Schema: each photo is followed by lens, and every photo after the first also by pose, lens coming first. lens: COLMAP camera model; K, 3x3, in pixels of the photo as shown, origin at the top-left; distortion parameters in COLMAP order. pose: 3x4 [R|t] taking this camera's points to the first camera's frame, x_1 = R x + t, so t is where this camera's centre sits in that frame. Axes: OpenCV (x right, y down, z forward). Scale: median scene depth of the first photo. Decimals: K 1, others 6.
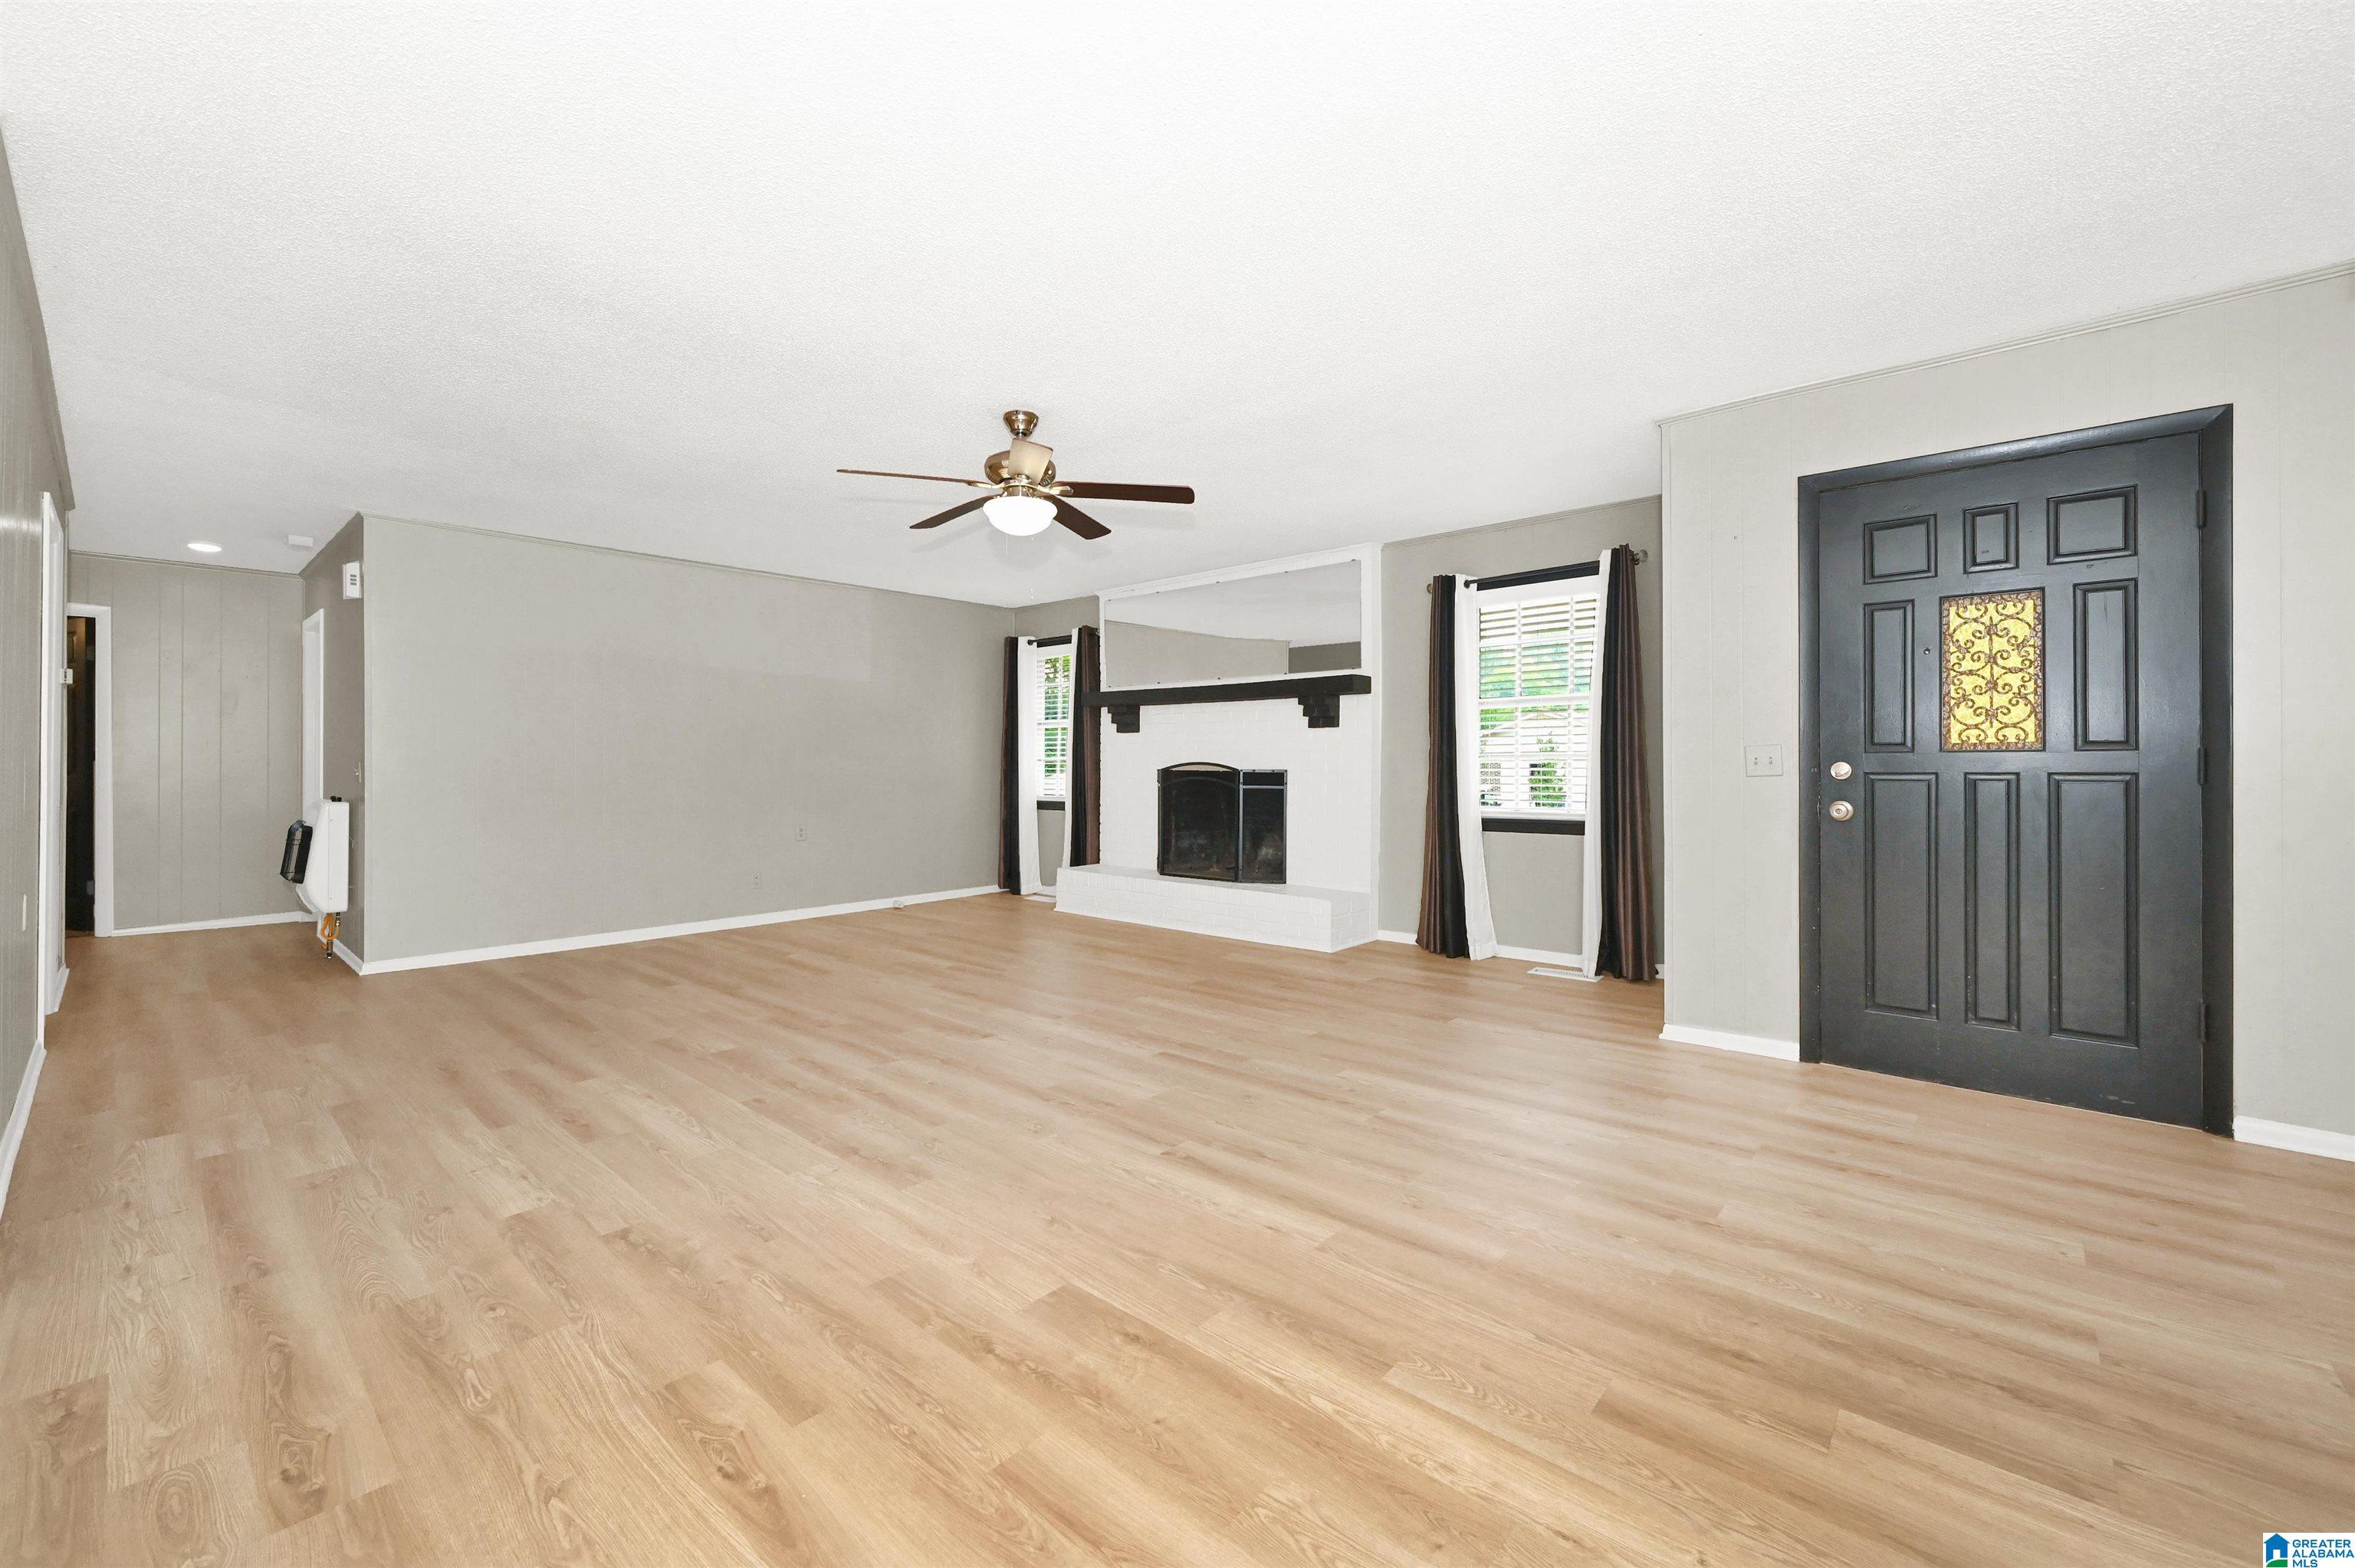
lens RADIAL K [[897.4, 0, 1177.5], [0, 897.4, 784.0], [0, 0, 1]] dist [0.007851, -0.000042]
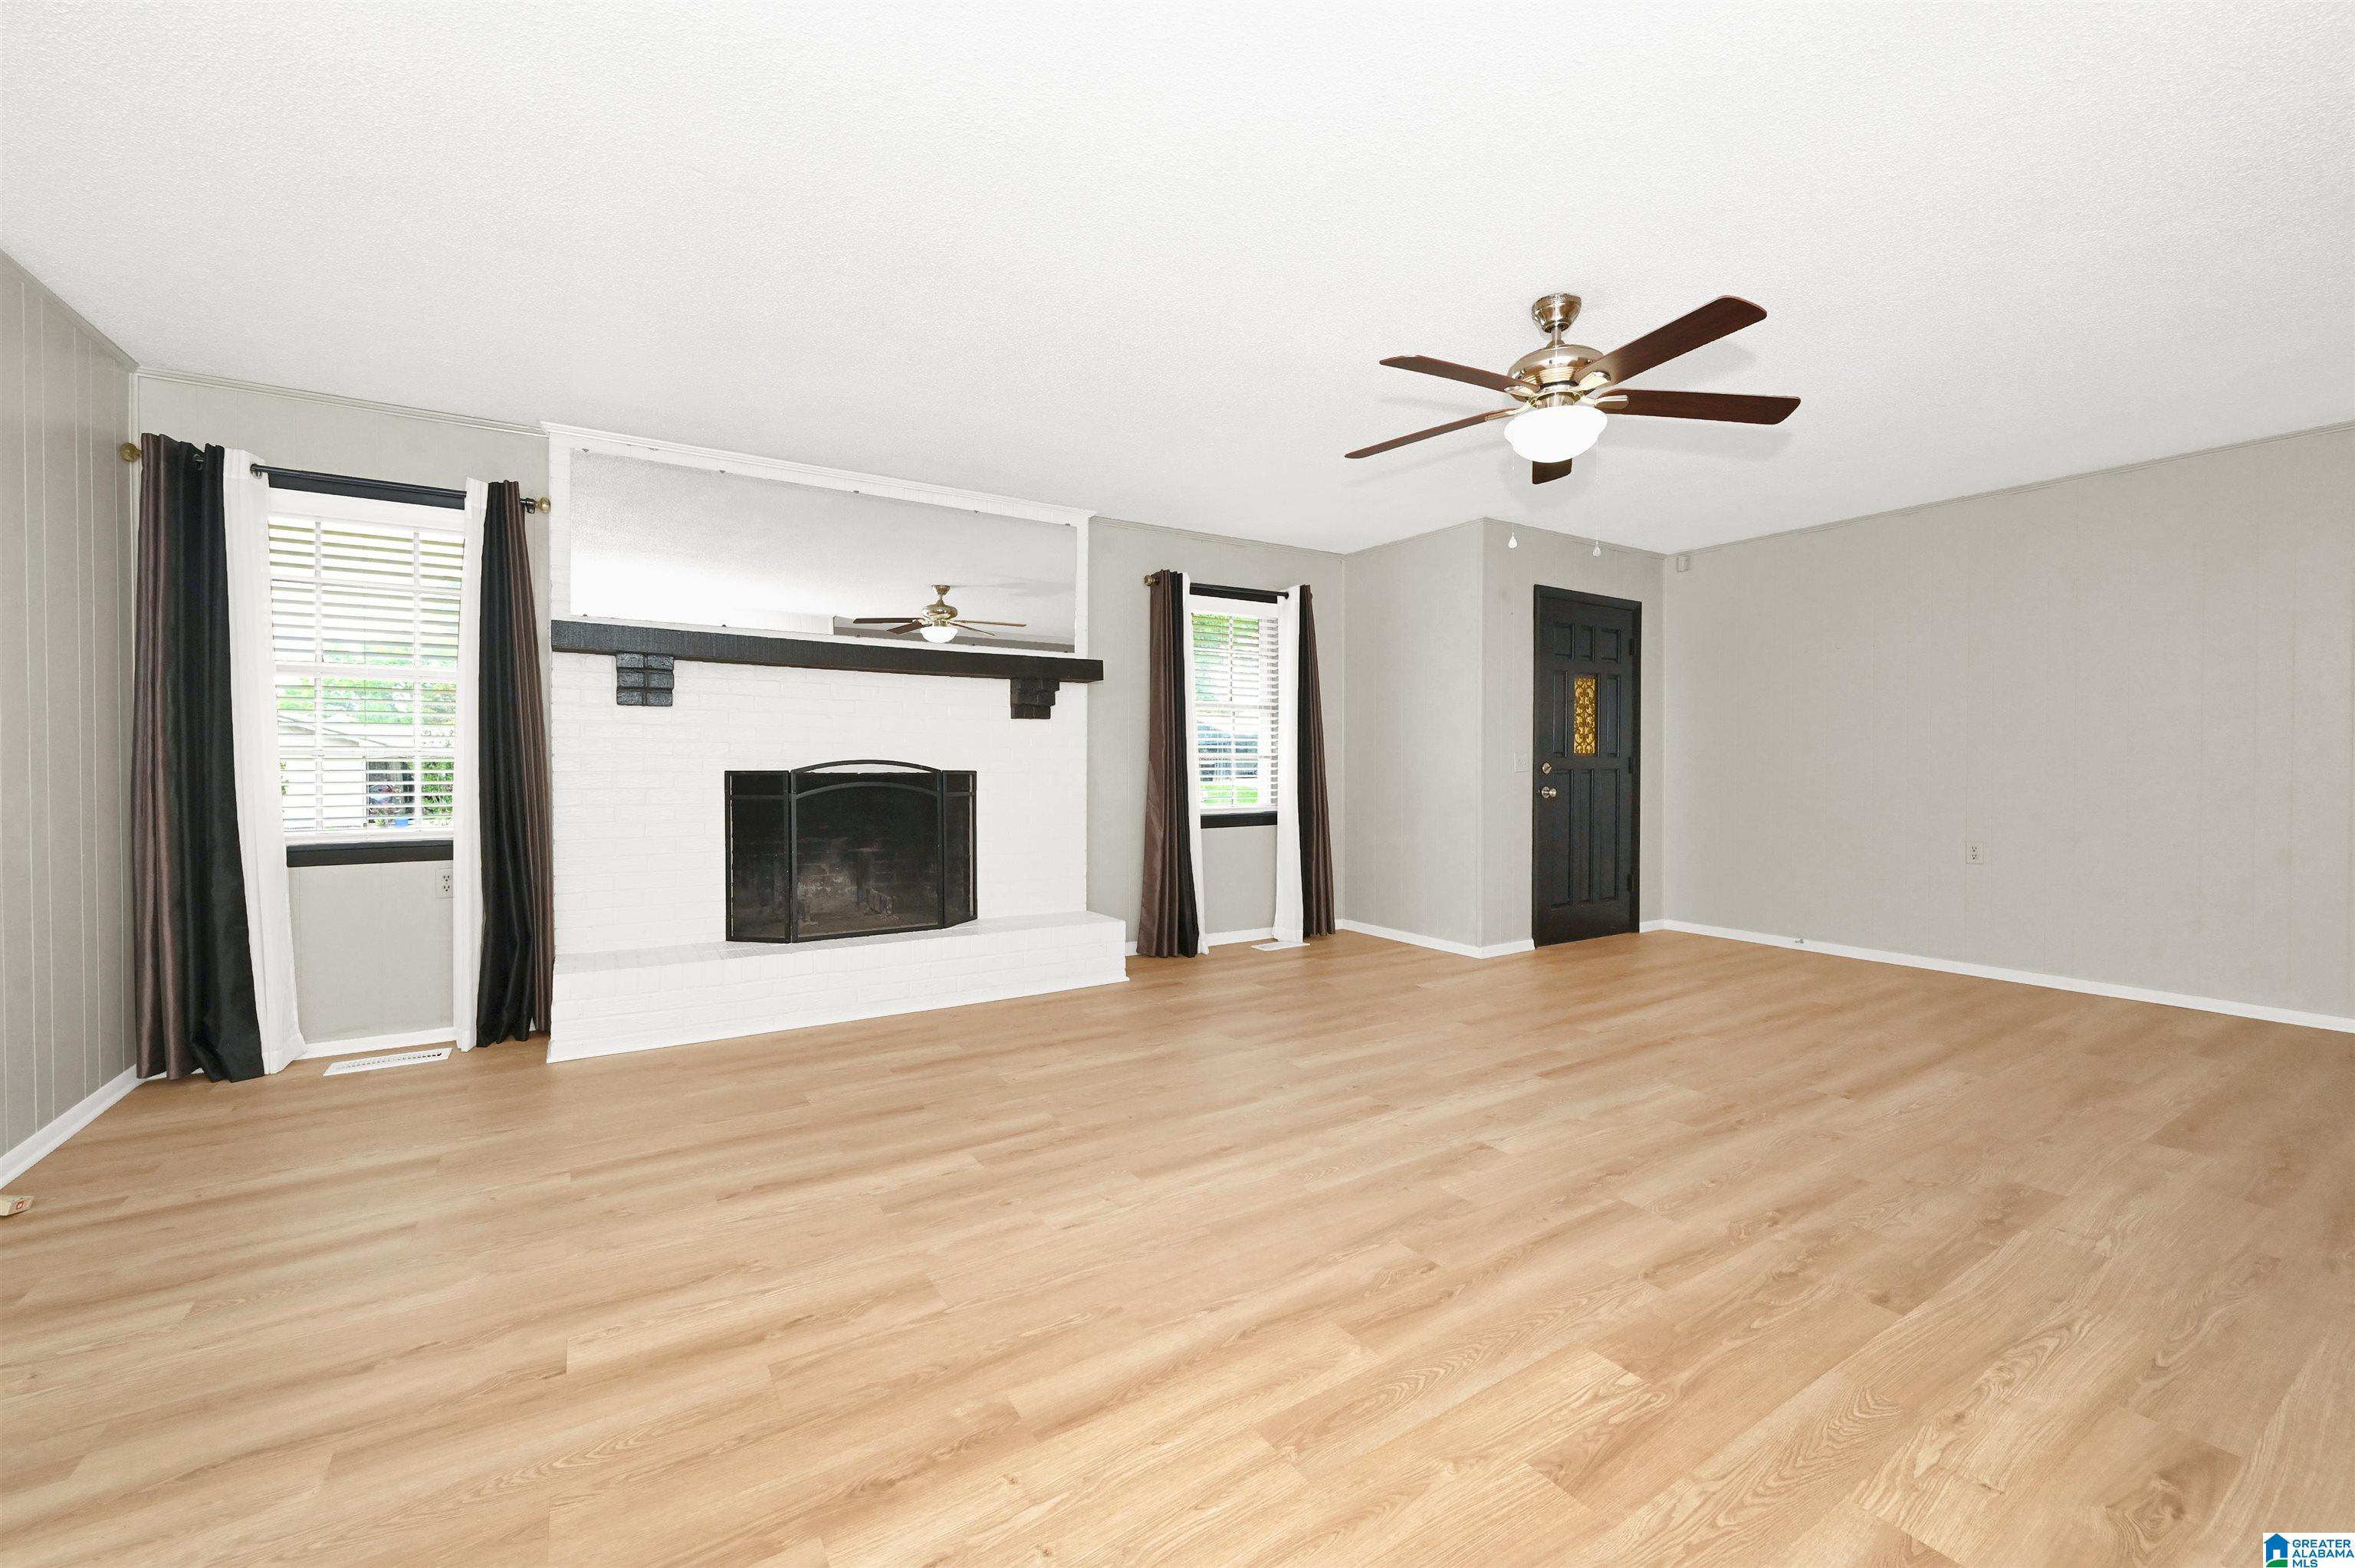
lens RADIAL K [[917.4, 0, 1177.5], [0, 917.4, 784.0], [0, 0, 1]] dist [-0.000002, -0.000287]
pose [[0.305826, -0.013995, 0.951985, -0.775989], [0.022039, 0.999728, 0.007616, -0.009002], [-0.951832, 0.018651, 0.306051, 0.812862]]
